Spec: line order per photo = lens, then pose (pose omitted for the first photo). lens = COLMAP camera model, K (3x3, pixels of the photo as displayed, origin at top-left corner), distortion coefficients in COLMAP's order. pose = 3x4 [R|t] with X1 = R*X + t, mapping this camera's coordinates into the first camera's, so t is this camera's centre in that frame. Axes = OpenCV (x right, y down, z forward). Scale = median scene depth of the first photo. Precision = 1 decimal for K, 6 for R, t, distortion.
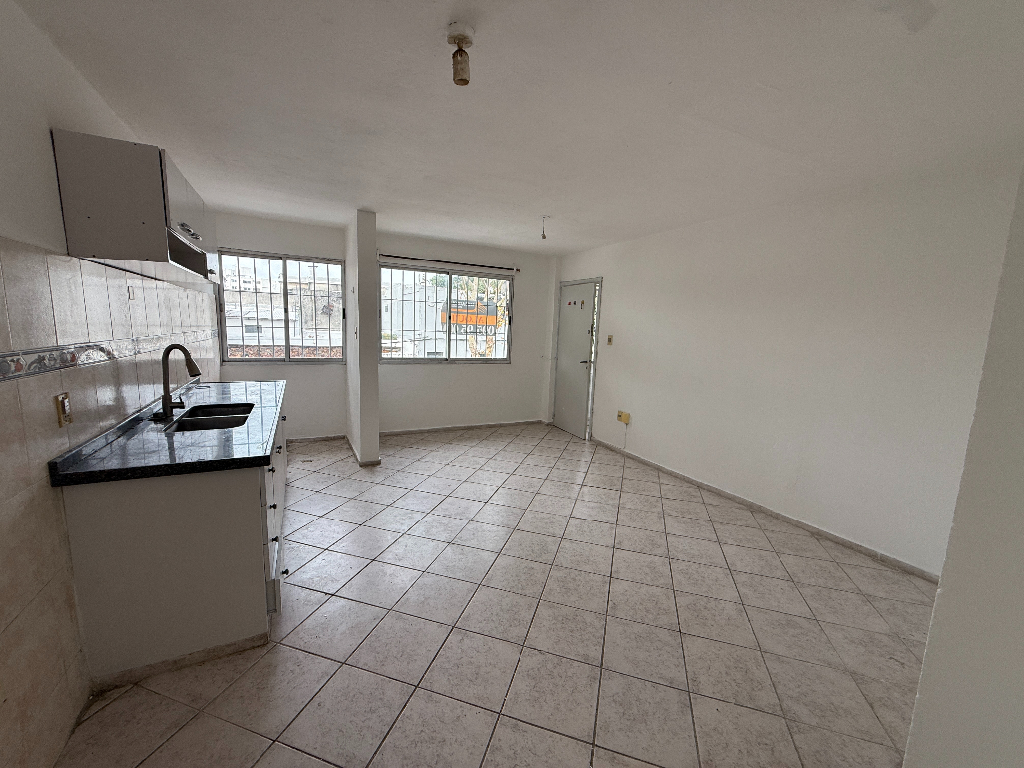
lens RADIAL K [[409.5, 0, 509.6], [0, 409.5, 382.5], [0, 0, 1]] dist [0.000449, 0.000664]
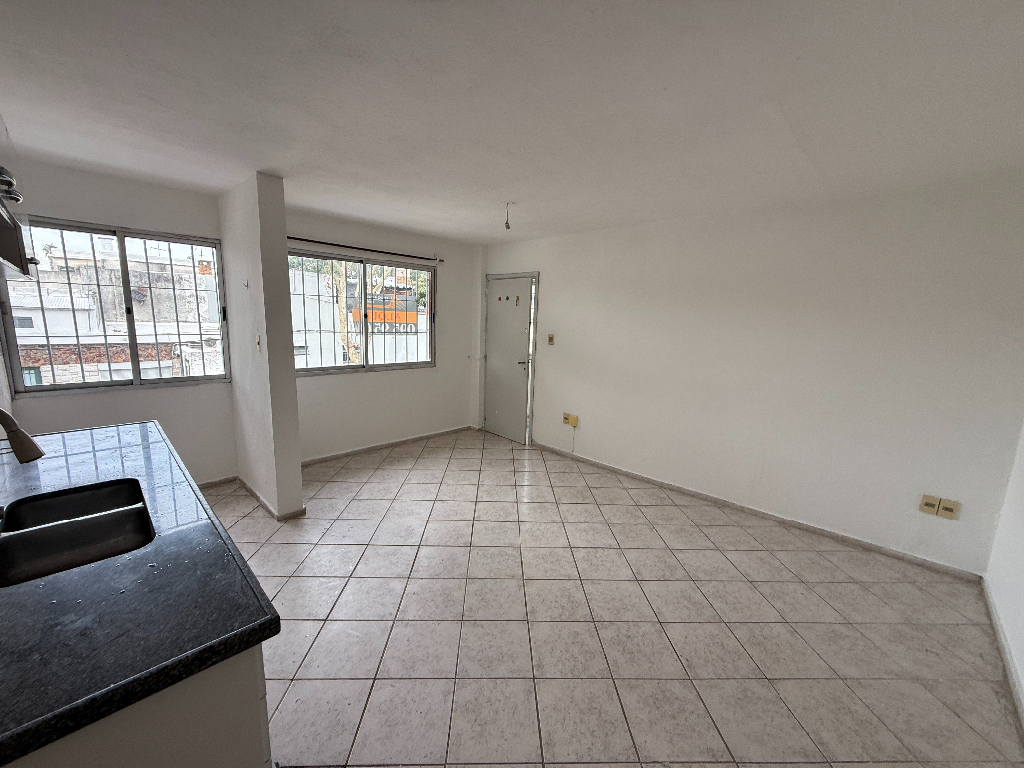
lens RADIAL K [[409.5, 0, 509.6], [0, 409.5, 382.5], [0, 0, 1]] dist [0.000449, 0.000664]
pose [[0.945781, -0.059669, 0.319276, -0.224285], [0.048554, 0.997909, 0.042668, -0.071339], [-0.321154, -0.024853, 0.946701, 0.192413]]
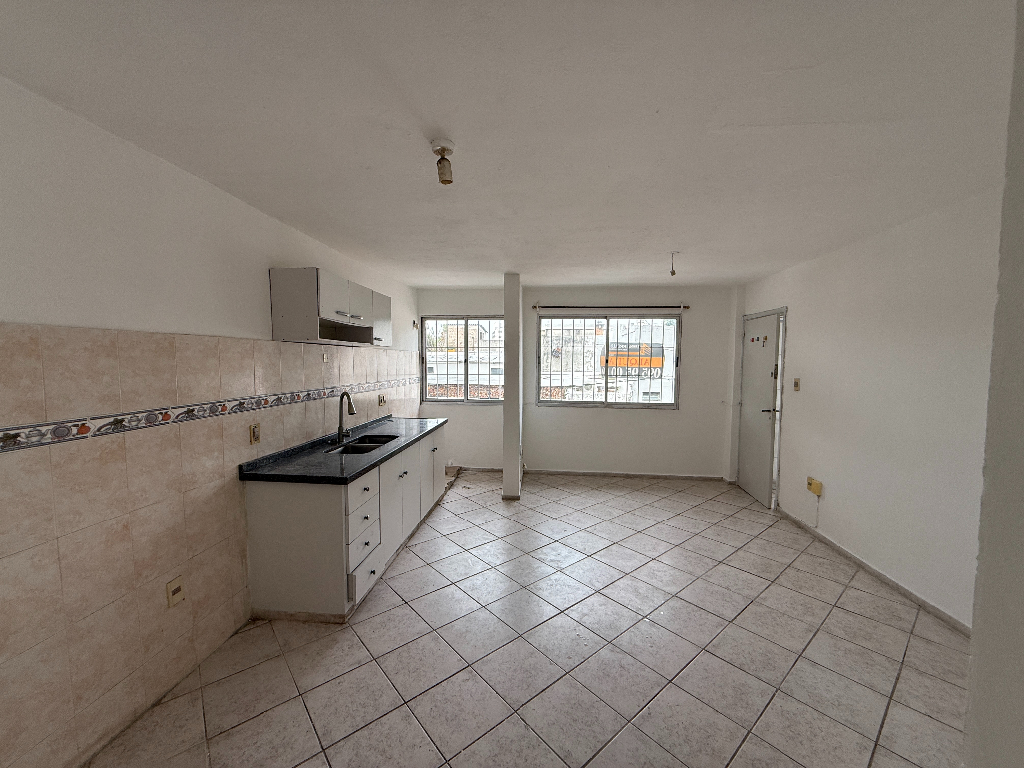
lens RADIAL K [[409.5, 0, 509.6], [0, 409.5, 382.5], [0, 0, 1]] dist [0.000449, 0.000664]
pose [[0.842840, -0.000868, -0.538163, 0.295385], [-0.048996, 0.995722, -0.078341, -0.026957], [0.535929, 0.092397, 0.839192, 0.062717]]
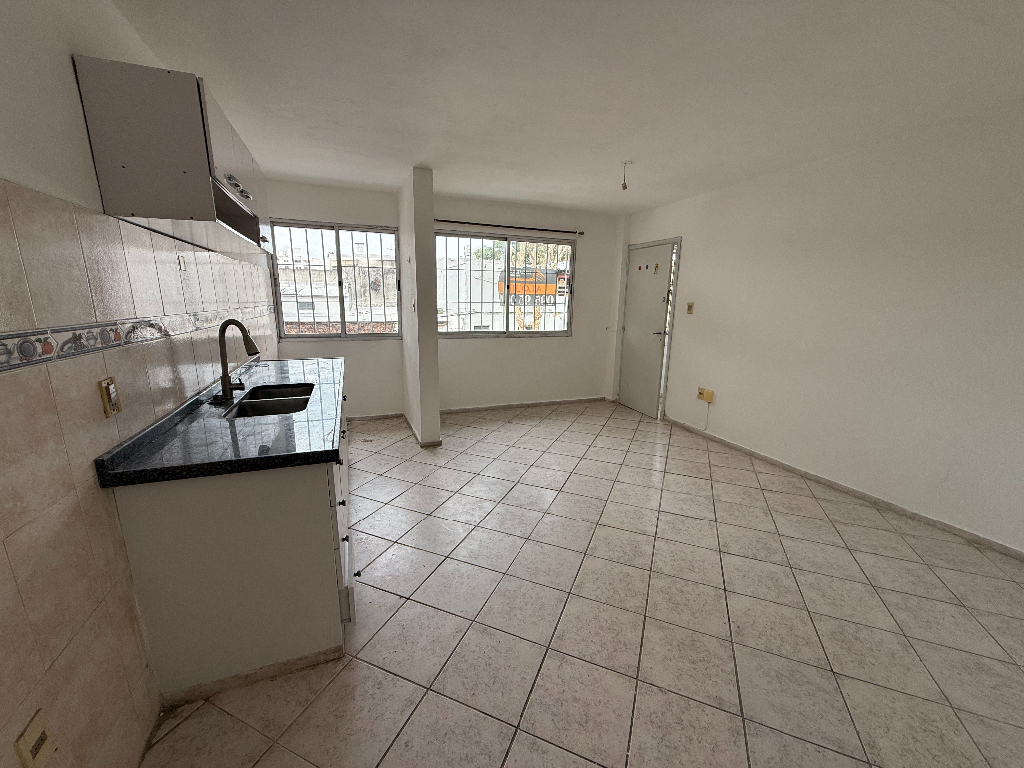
lens RADIAL K [[409.5, 0, 509.6], [0, 409.5, 382.5], [0, 0, 1]] dist [0.000449, 0.000664]
pose [[0.994680, -0.001787, -0.102994, -0.074509], [0.008466, 0.997885, 0.064449, -0.005452], [0.102661, -0.064979, 0.992592, 0.104855]]
